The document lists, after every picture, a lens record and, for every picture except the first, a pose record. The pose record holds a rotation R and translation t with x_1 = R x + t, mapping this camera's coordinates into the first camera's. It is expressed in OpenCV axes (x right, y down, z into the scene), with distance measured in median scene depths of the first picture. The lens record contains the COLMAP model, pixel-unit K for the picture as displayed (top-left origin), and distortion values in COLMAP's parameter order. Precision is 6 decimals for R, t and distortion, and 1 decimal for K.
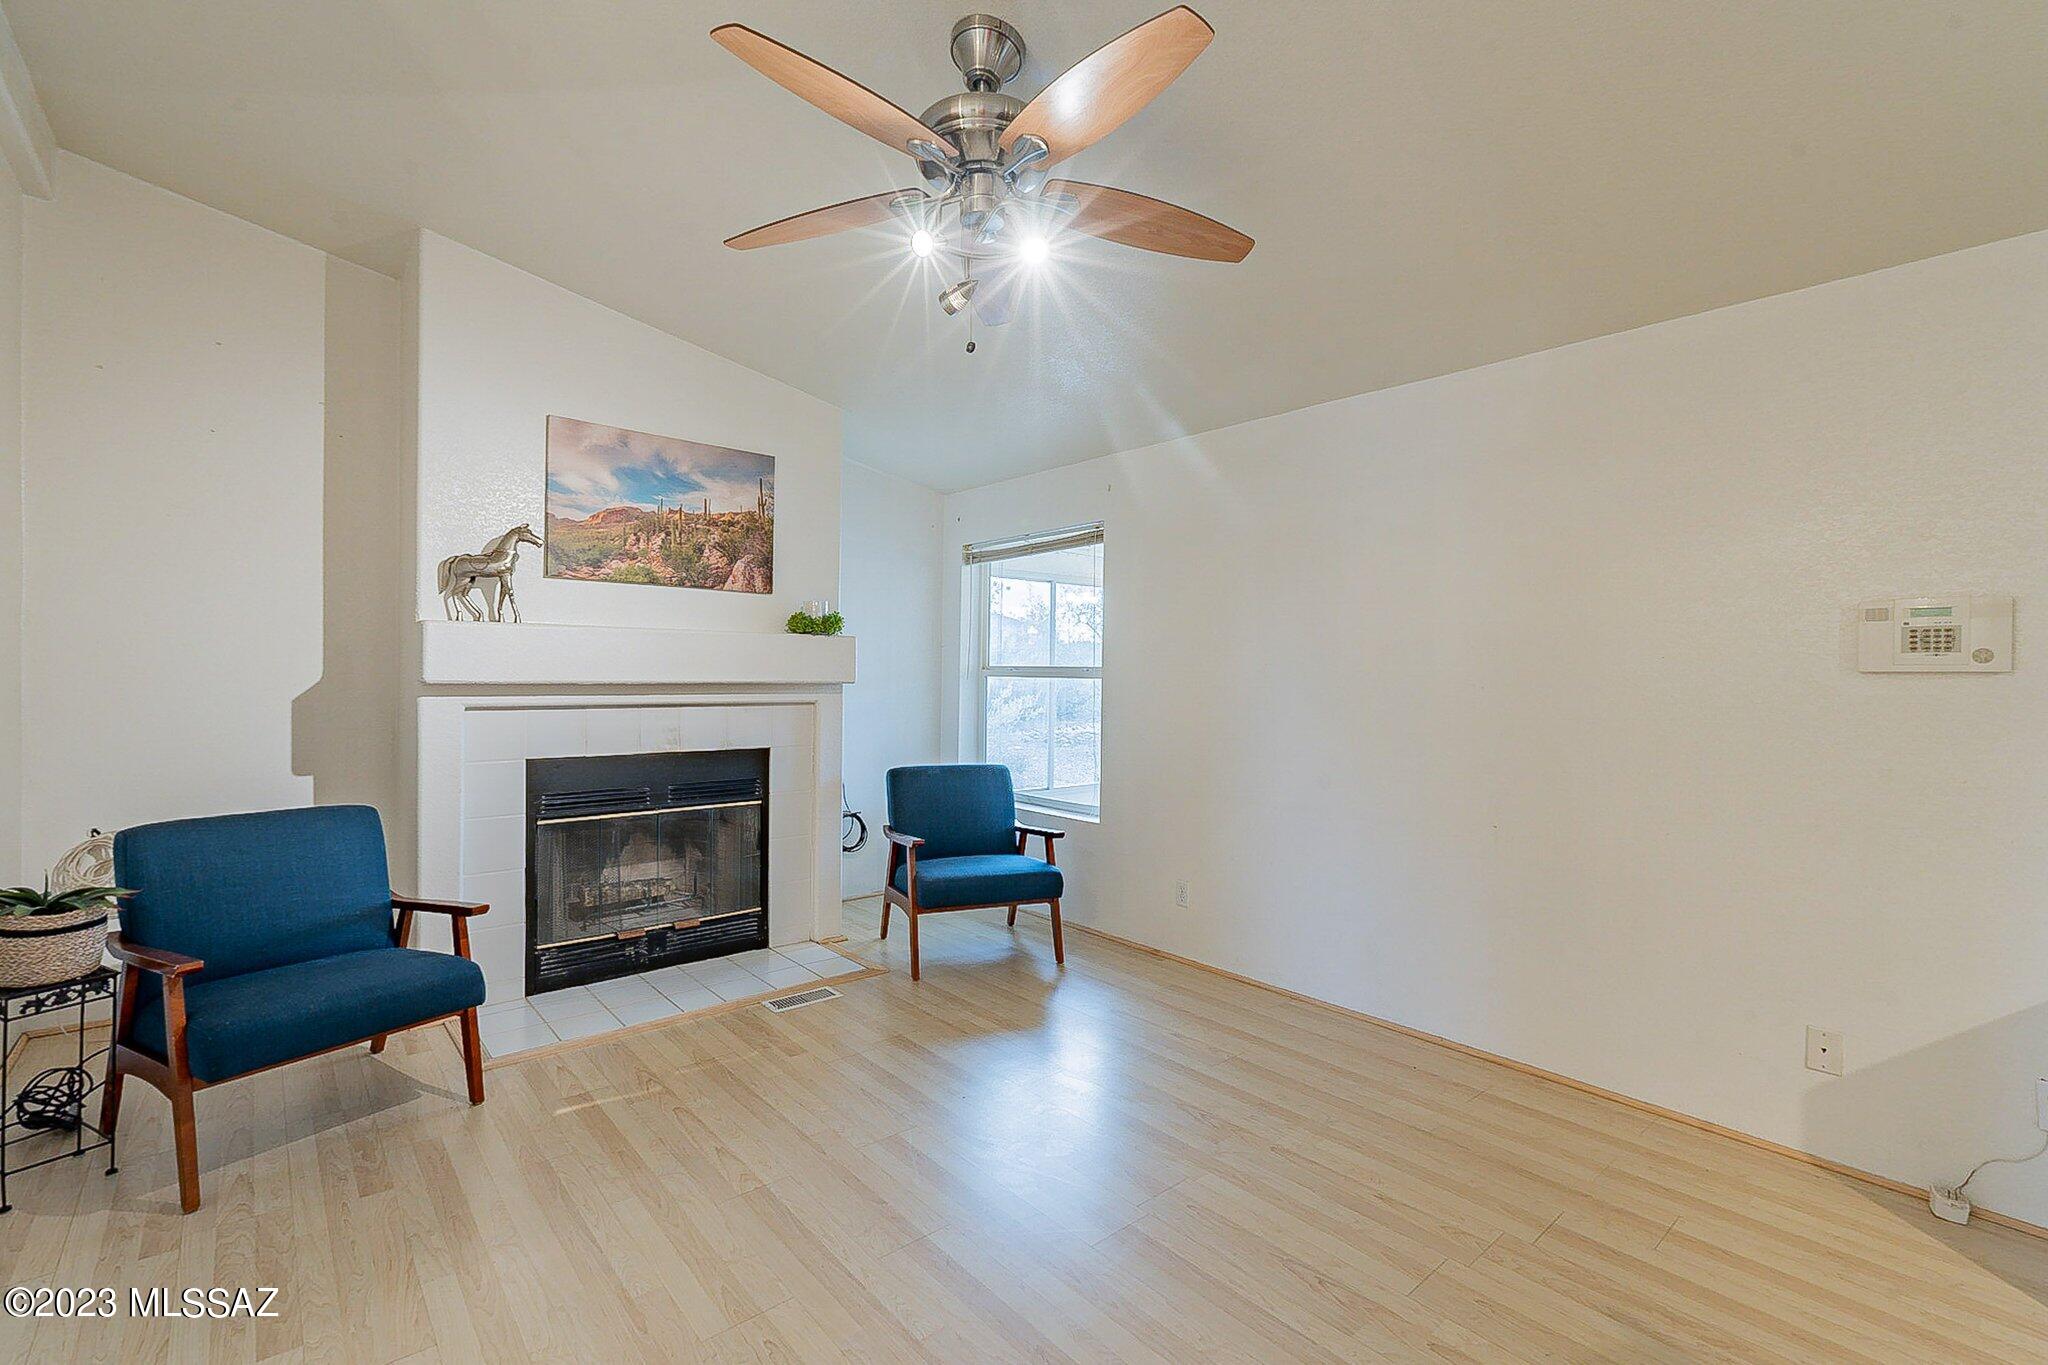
lens RADIAL K [[910.4, 0, 1022.2], [0, 910.4, 679.1], [0, 0, 1]] dist [-0.002965, 0.000181]
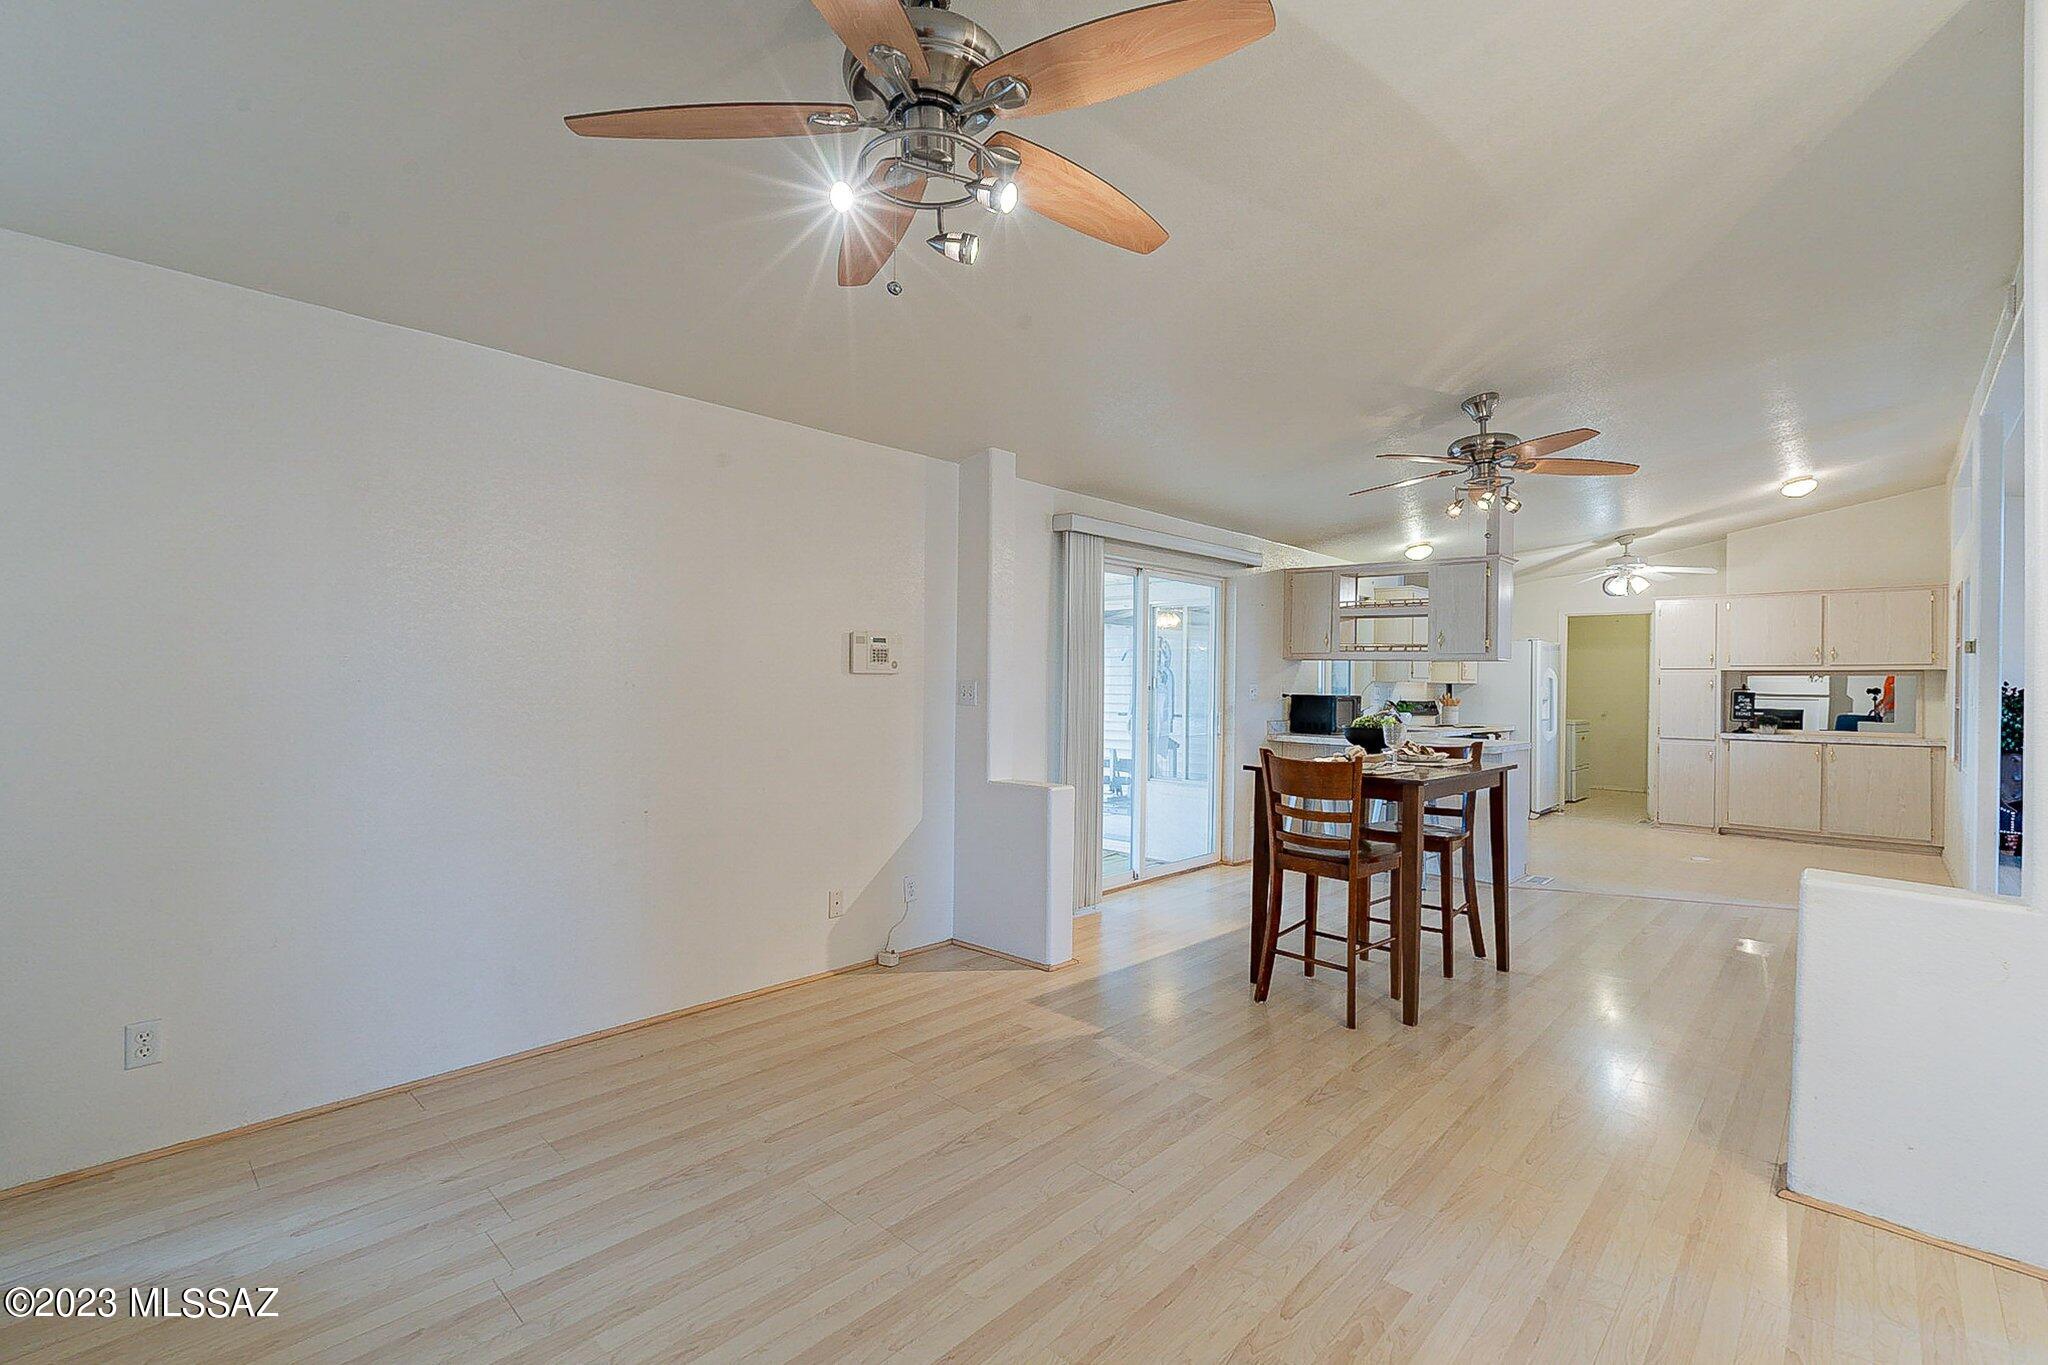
lens RADIAL K [[910.4, 0, 1022.3], [0, 910.4, 684.6], [0, 0, 1]] dist [-0.002965, 0.000181]
pose [[-0.117004, -0.015142, 0.993016, -0.794960], [-0.007924, 0.999866, 0.014313, -0.012591], [-0.993100, -0.006194, -0.117108, 0.876422]]
